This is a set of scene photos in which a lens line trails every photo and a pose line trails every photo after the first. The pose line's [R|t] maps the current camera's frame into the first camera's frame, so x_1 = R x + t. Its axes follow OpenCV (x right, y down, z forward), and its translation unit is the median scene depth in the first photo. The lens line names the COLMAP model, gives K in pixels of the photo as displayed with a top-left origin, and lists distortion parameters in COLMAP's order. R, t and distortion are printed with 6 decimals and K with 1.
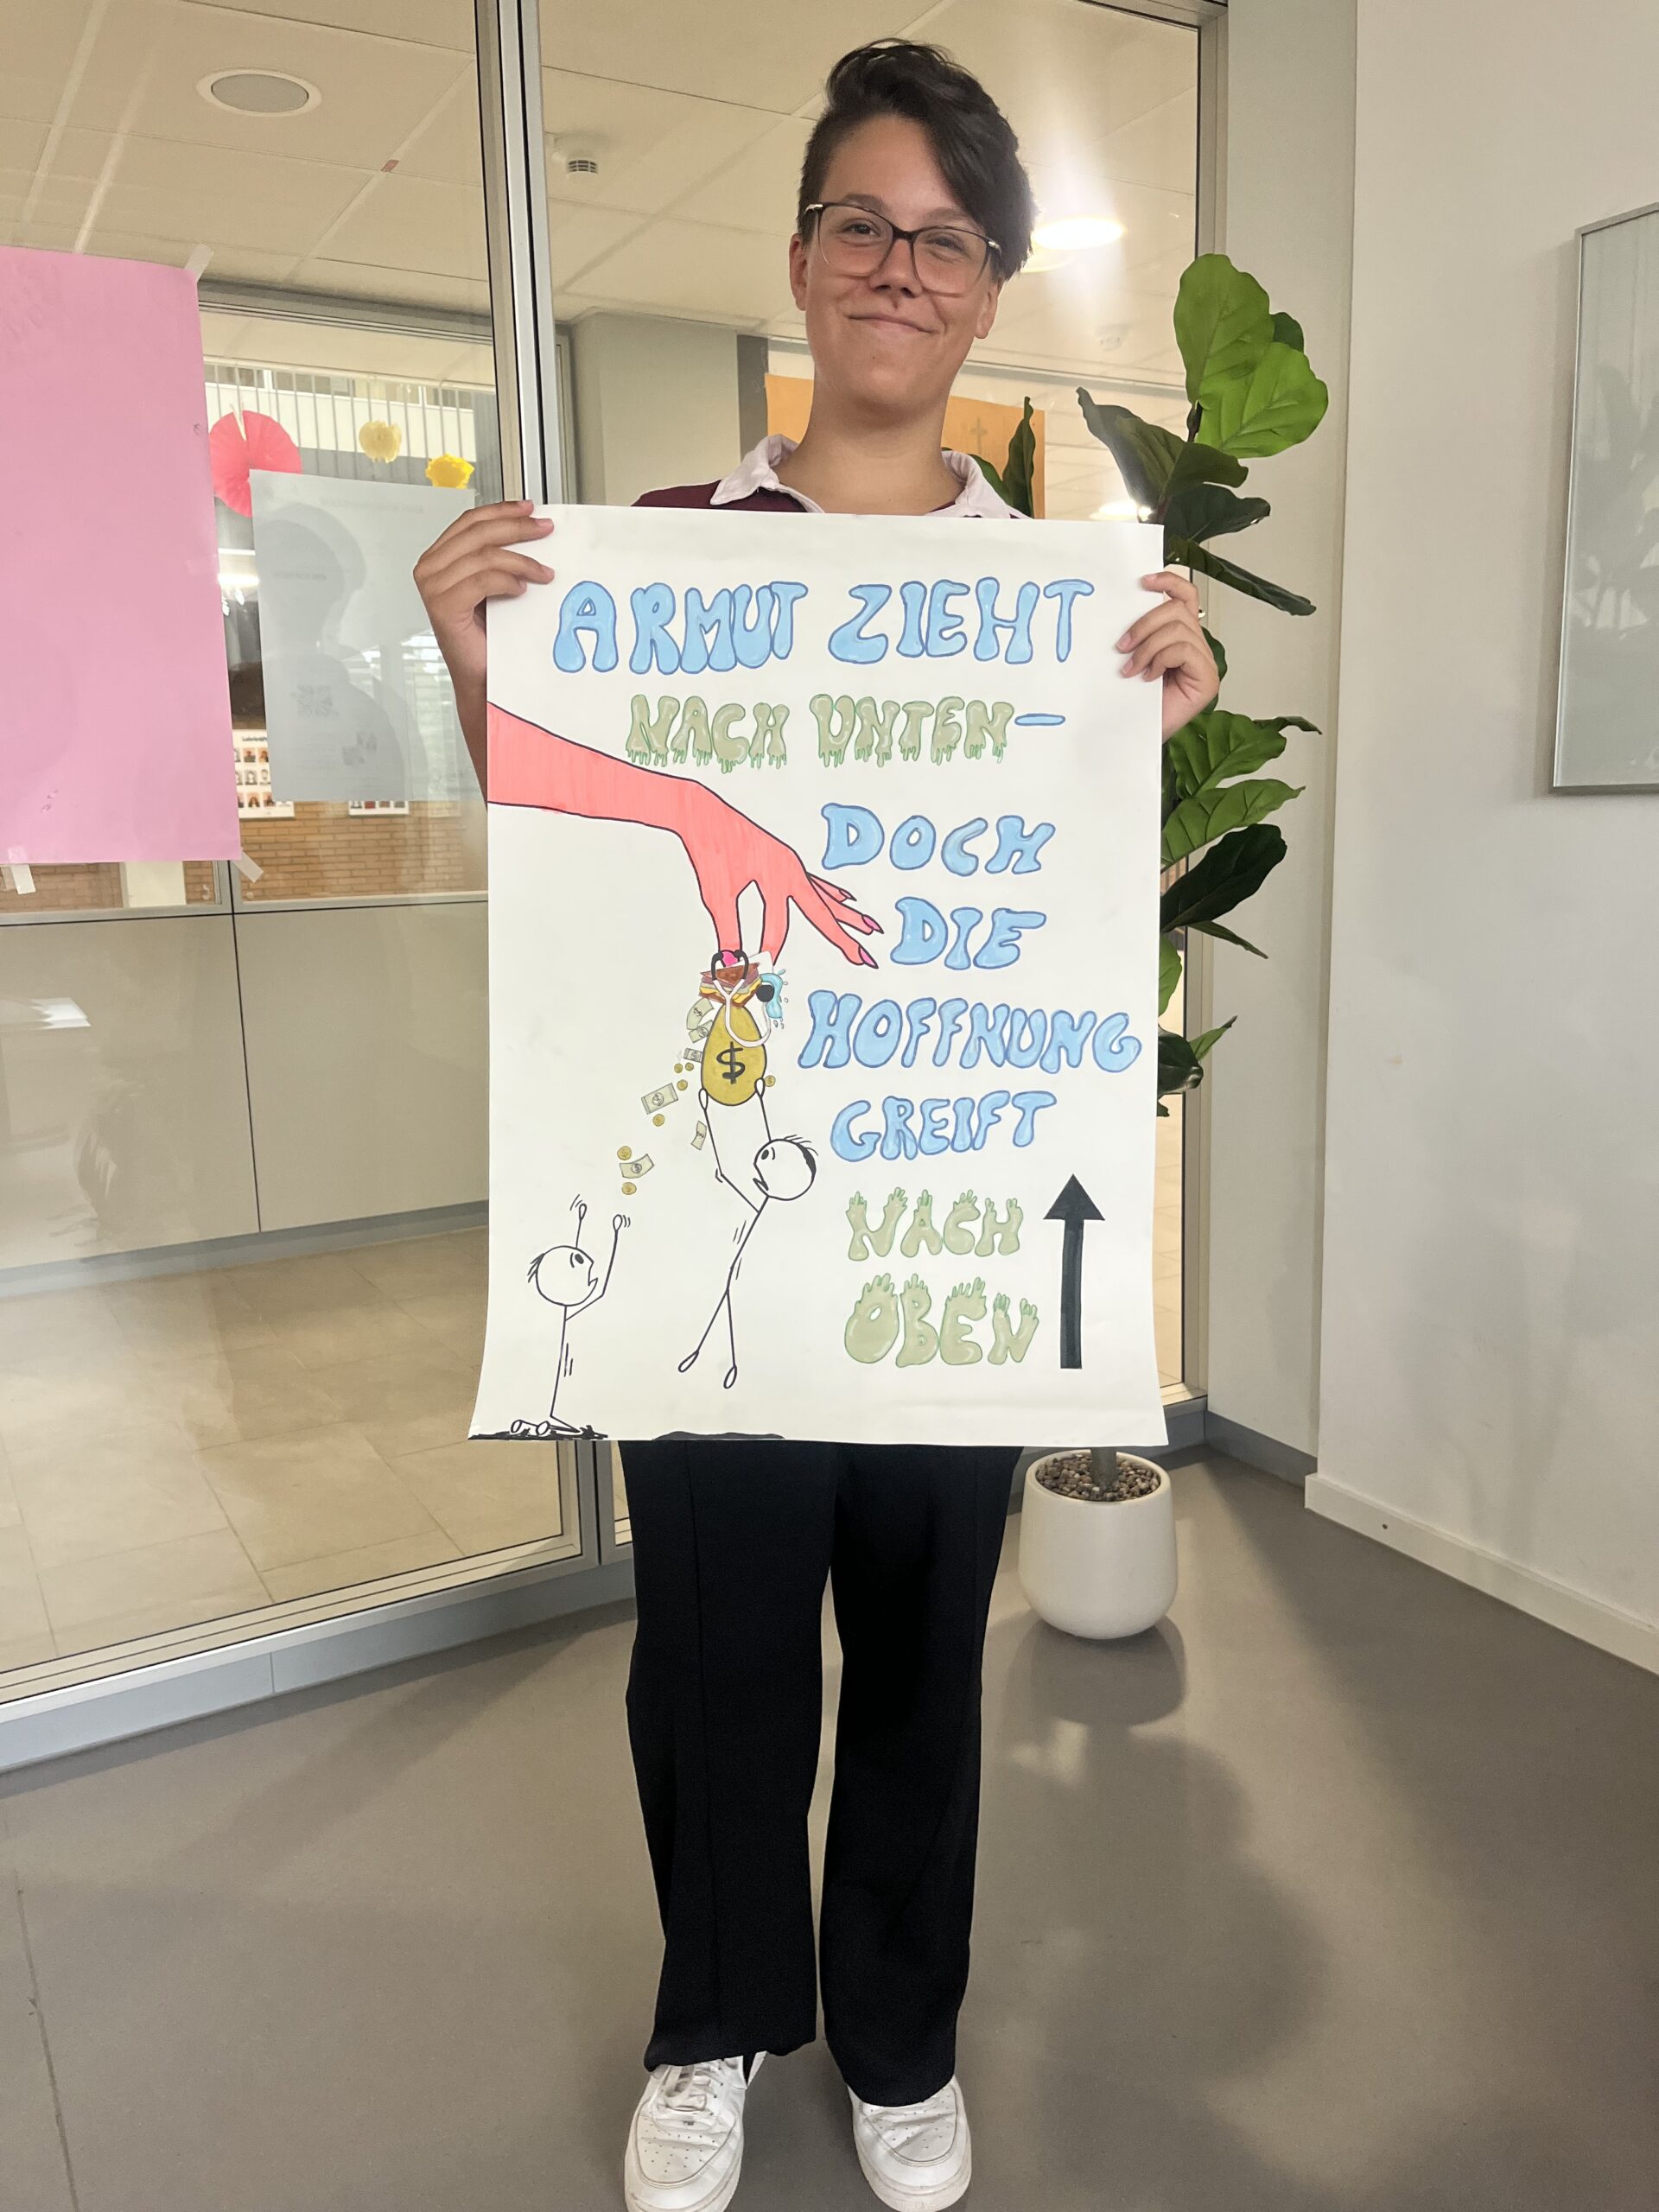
lens RADIAL K [[1677.6, 0, 829.2], [0, 1677.6, 1096.0], [0, 0, 1]] dist [0.047925, -0.076338]
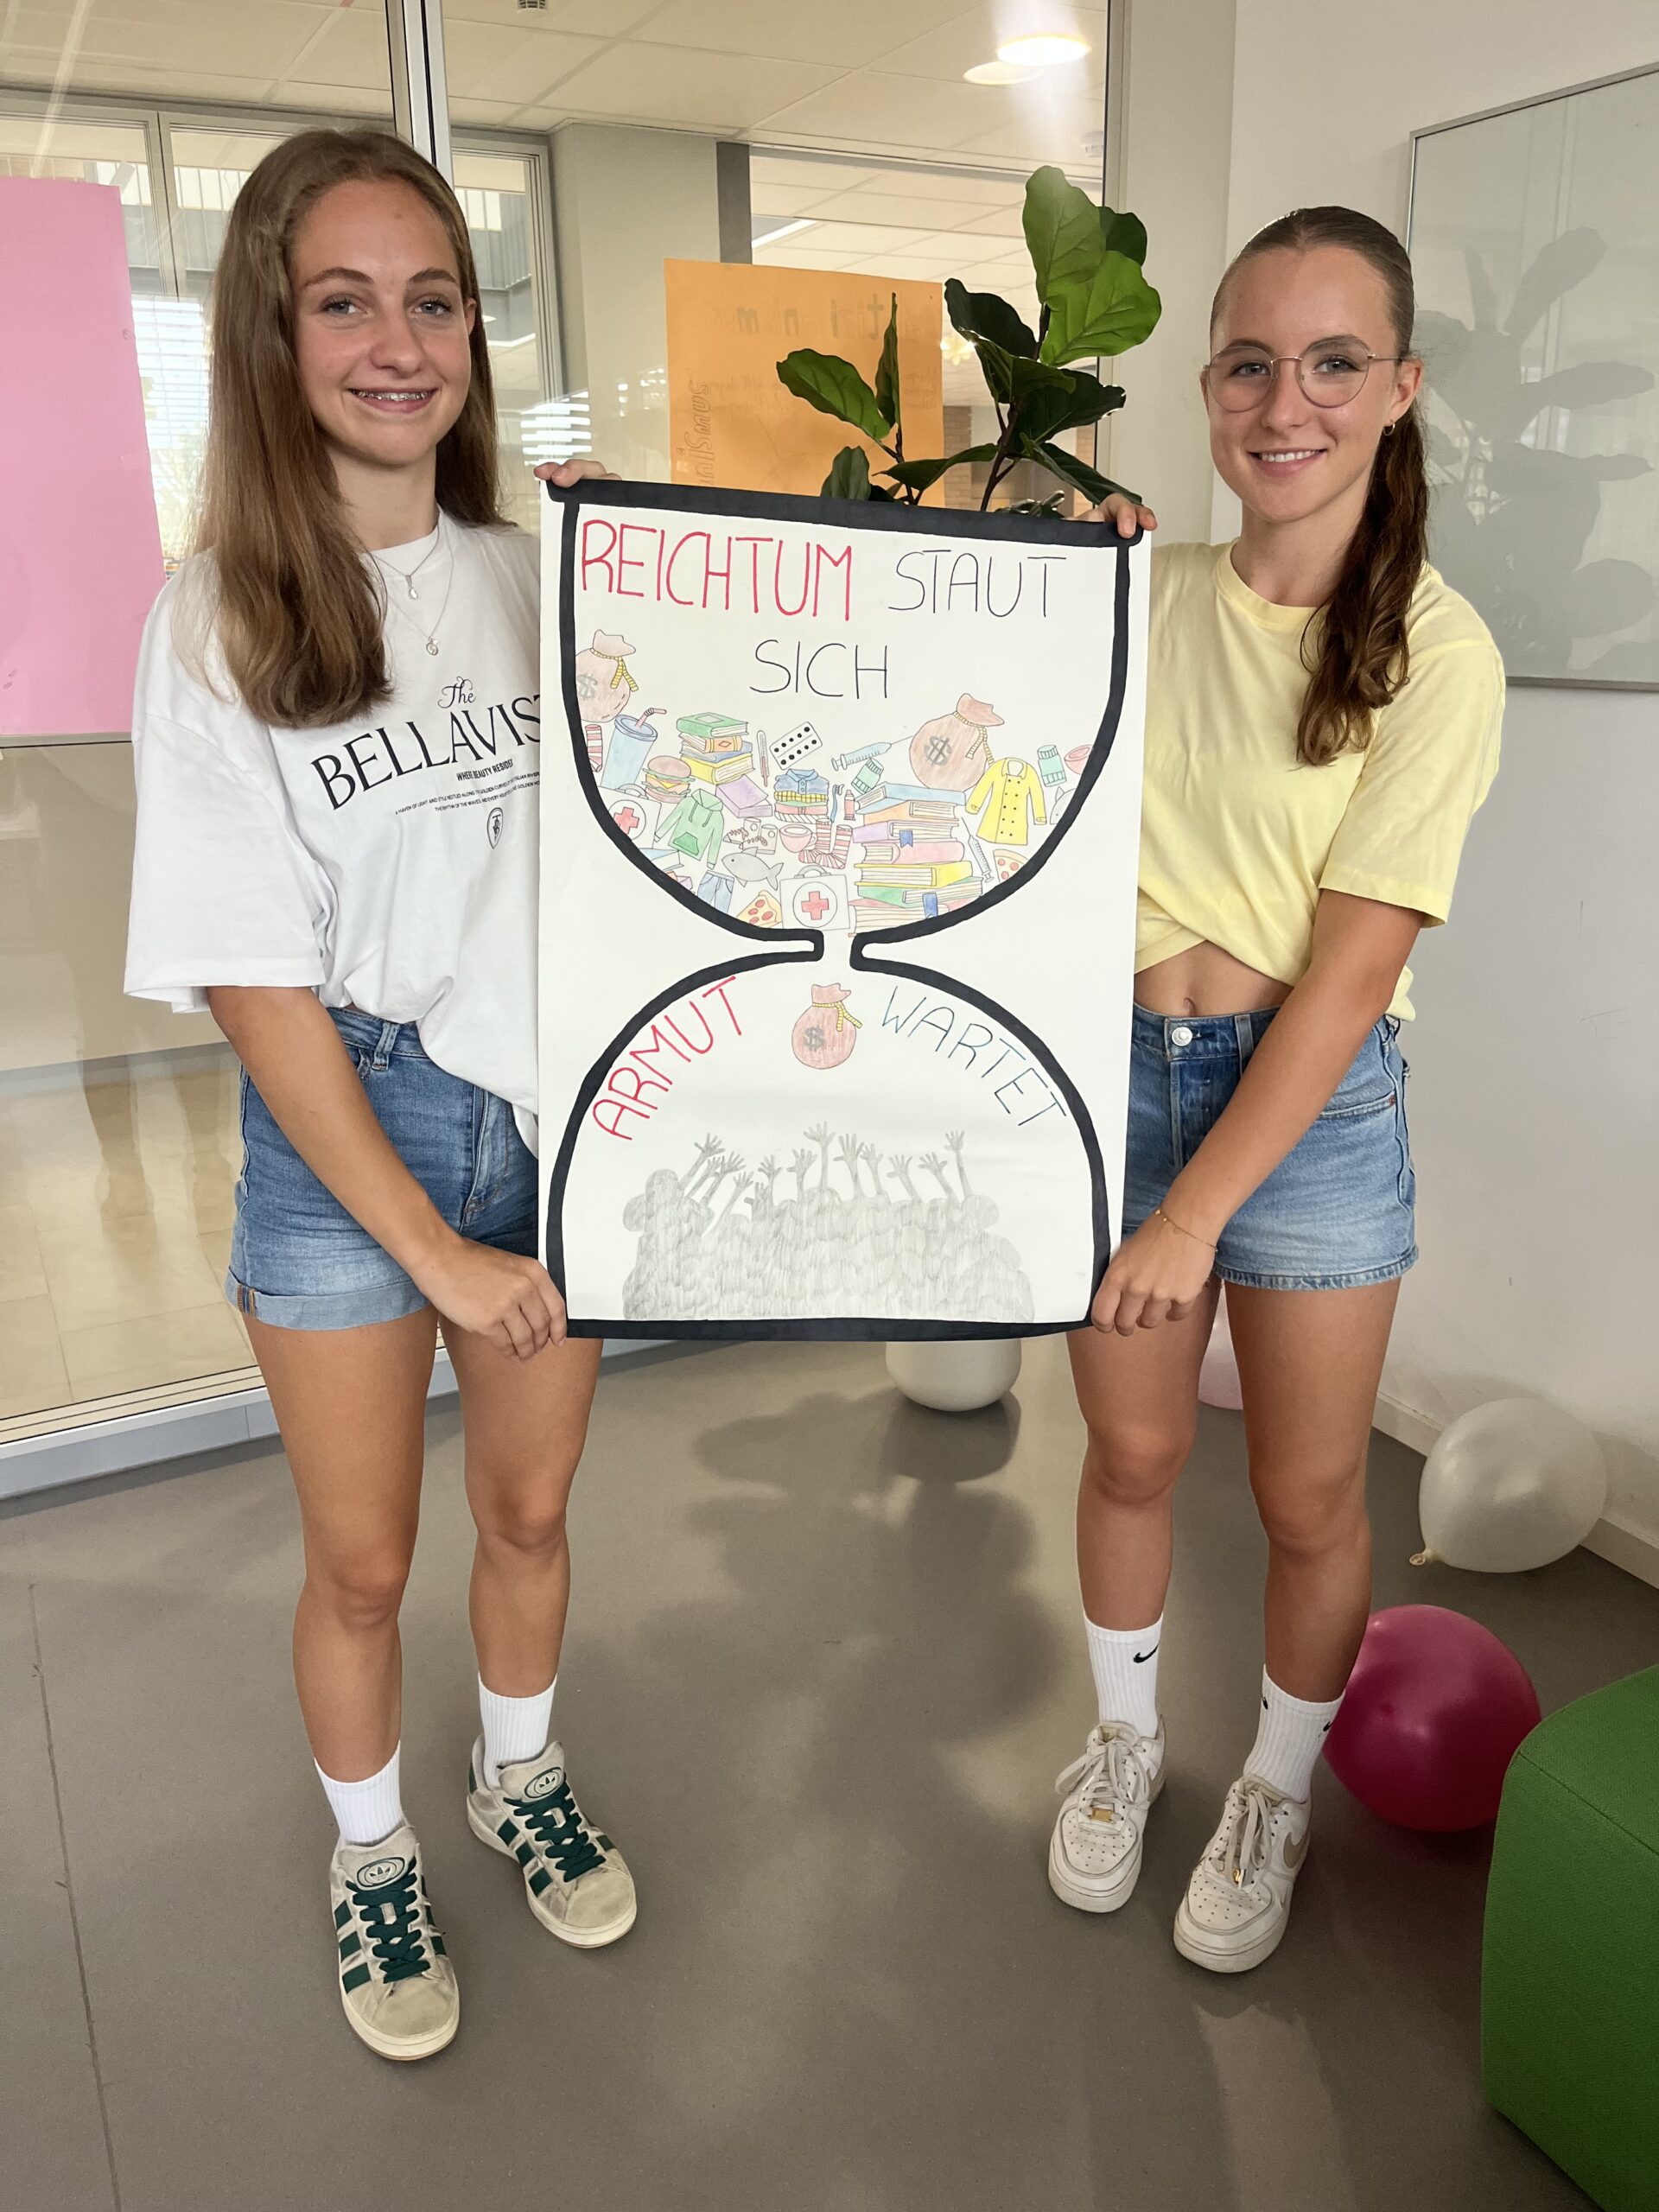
lens RADIAL K [[1665.9, 0, 823.6], [0, 1665.9, 1114.6], [0, 0, 1]] dist [0.072906, -0.110301]
pose [[0.999273, 0.018759, -0.033182, 0.115268], [-0.014125, 0.990777, 0.134768, -0.038603], [0.035404, -0.134201, 0.990321, -0.131477]]
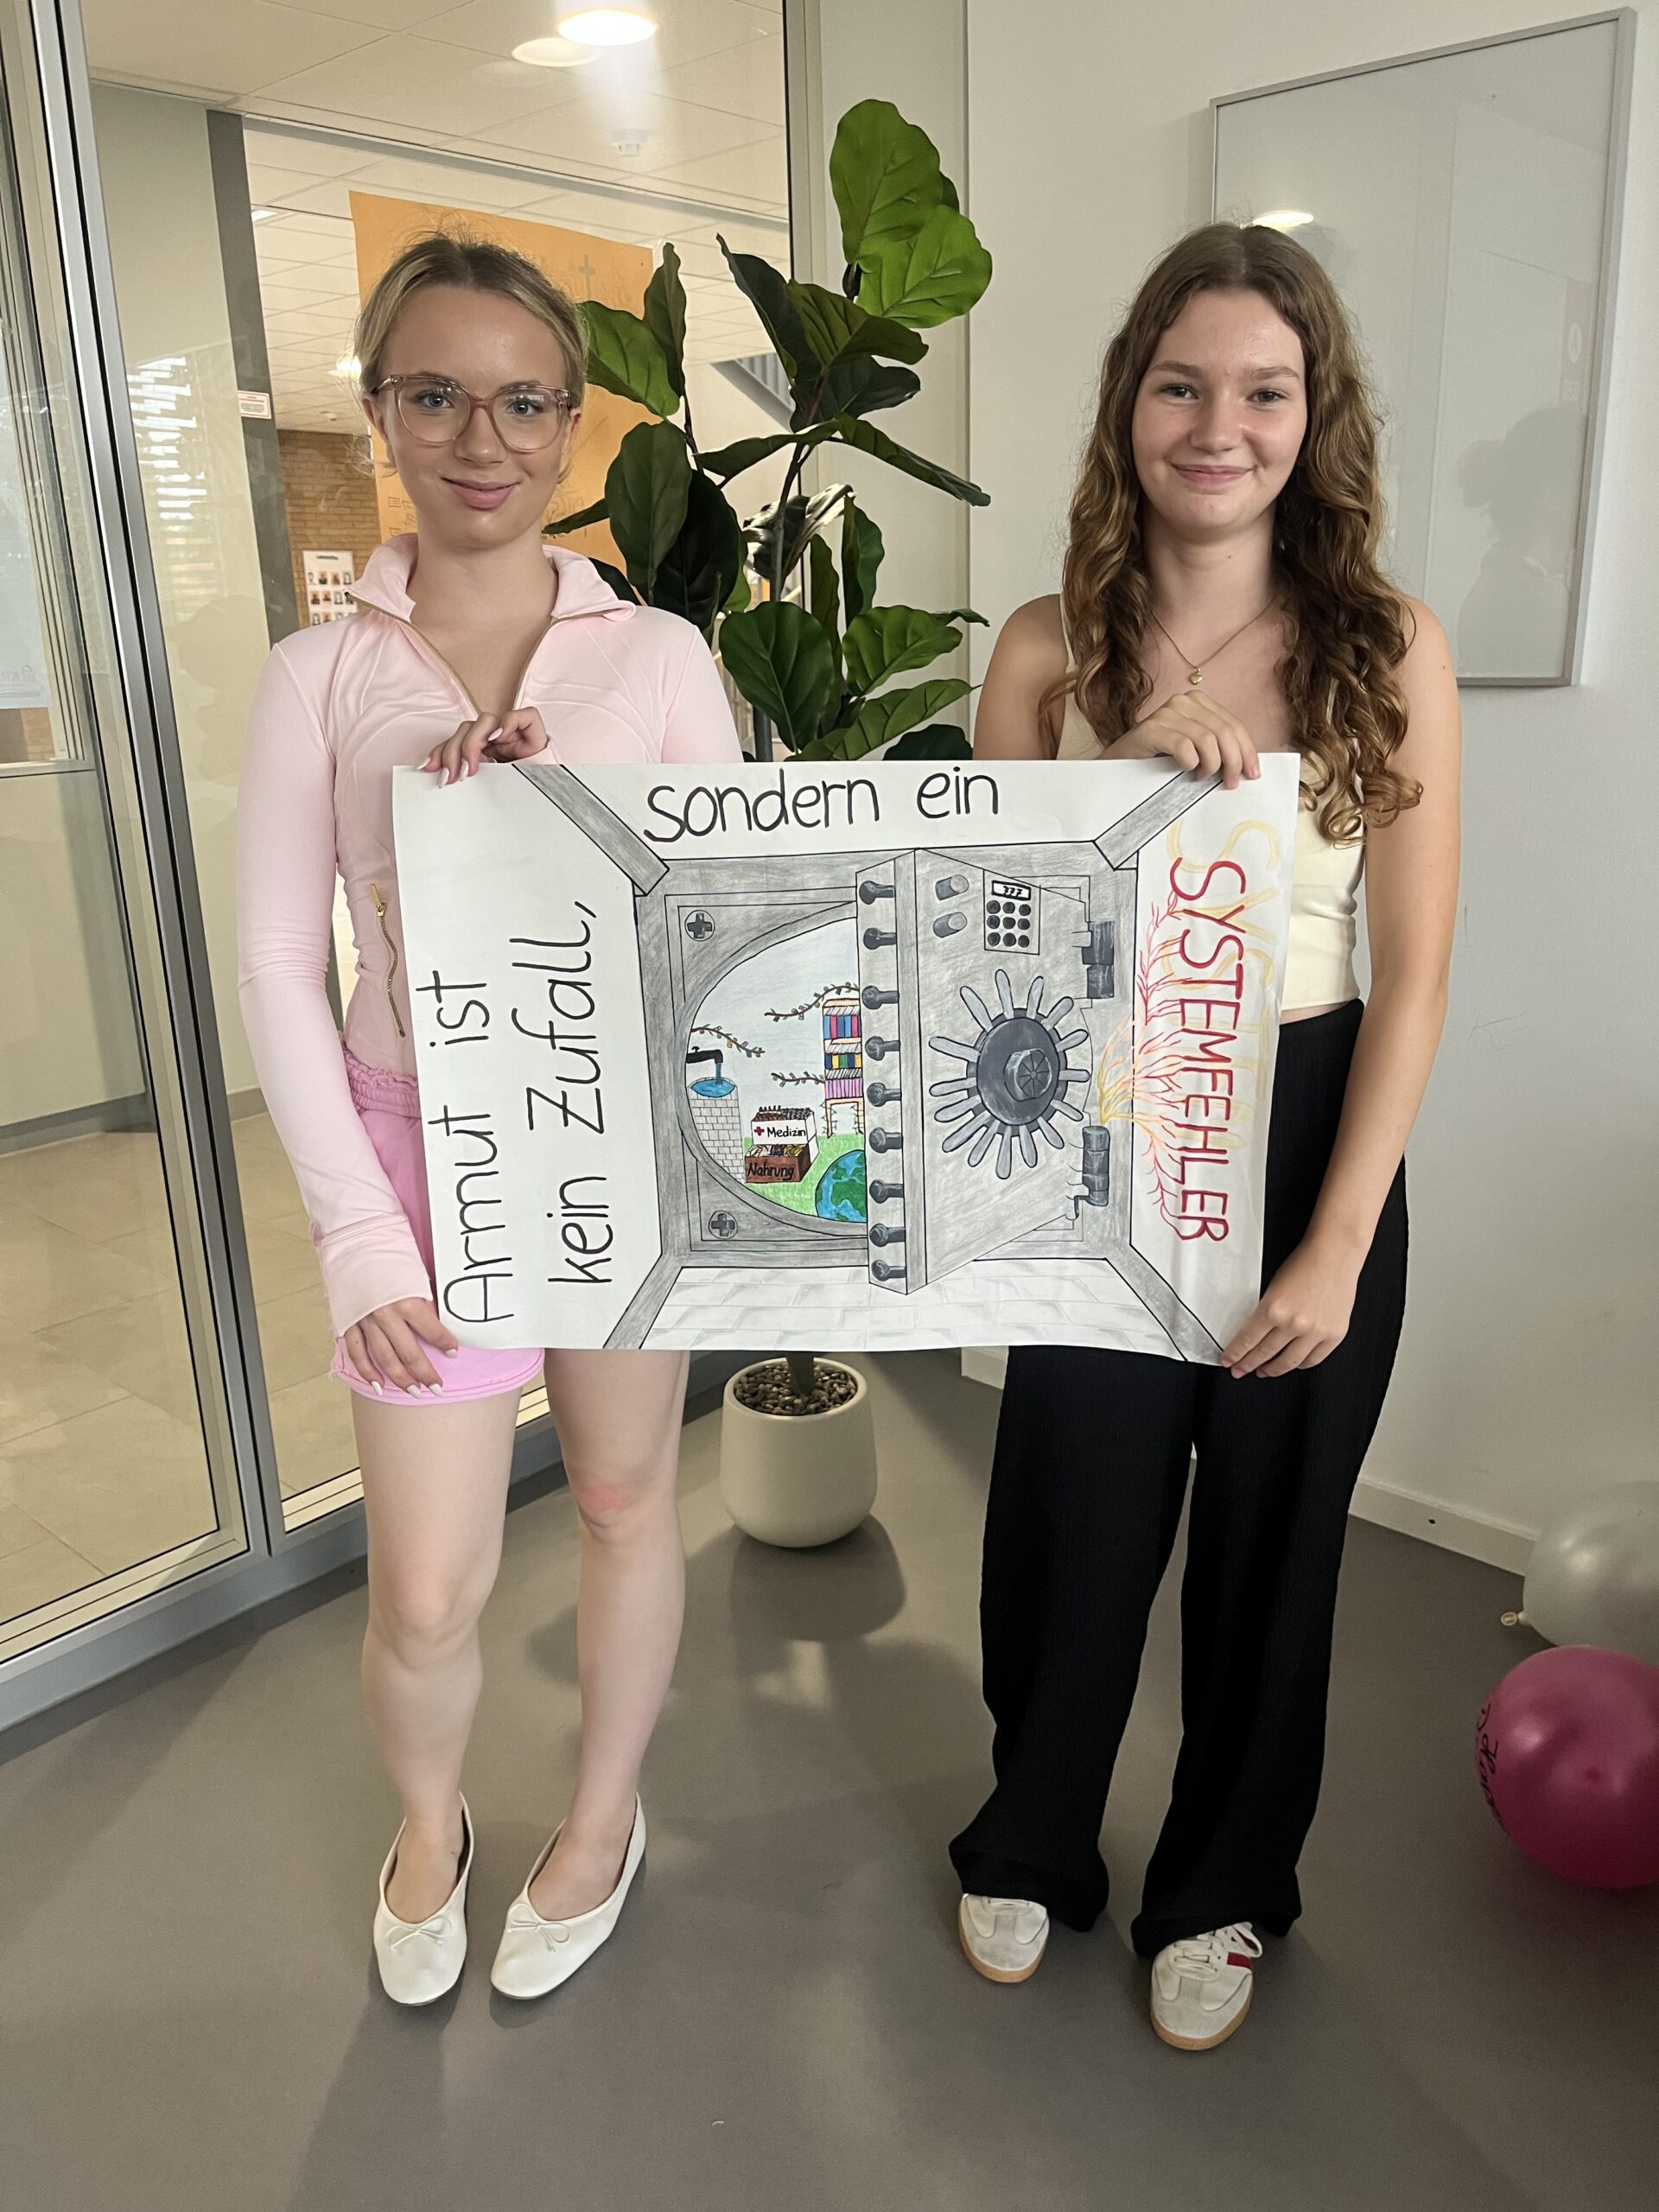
lens RADIAL K [[1677.6, 0, 829.2], [0, 1677.6, 1096.0], [0, 0, 1]] dist [0.047925, -0.076338]
pose [[0.952927, -0.089444, 0.289708, -0.100515], [0.058761, 0.991862, 0.112944, -0.059140], [-0.297453, -0.090604, 0.950428, 0.075656]]
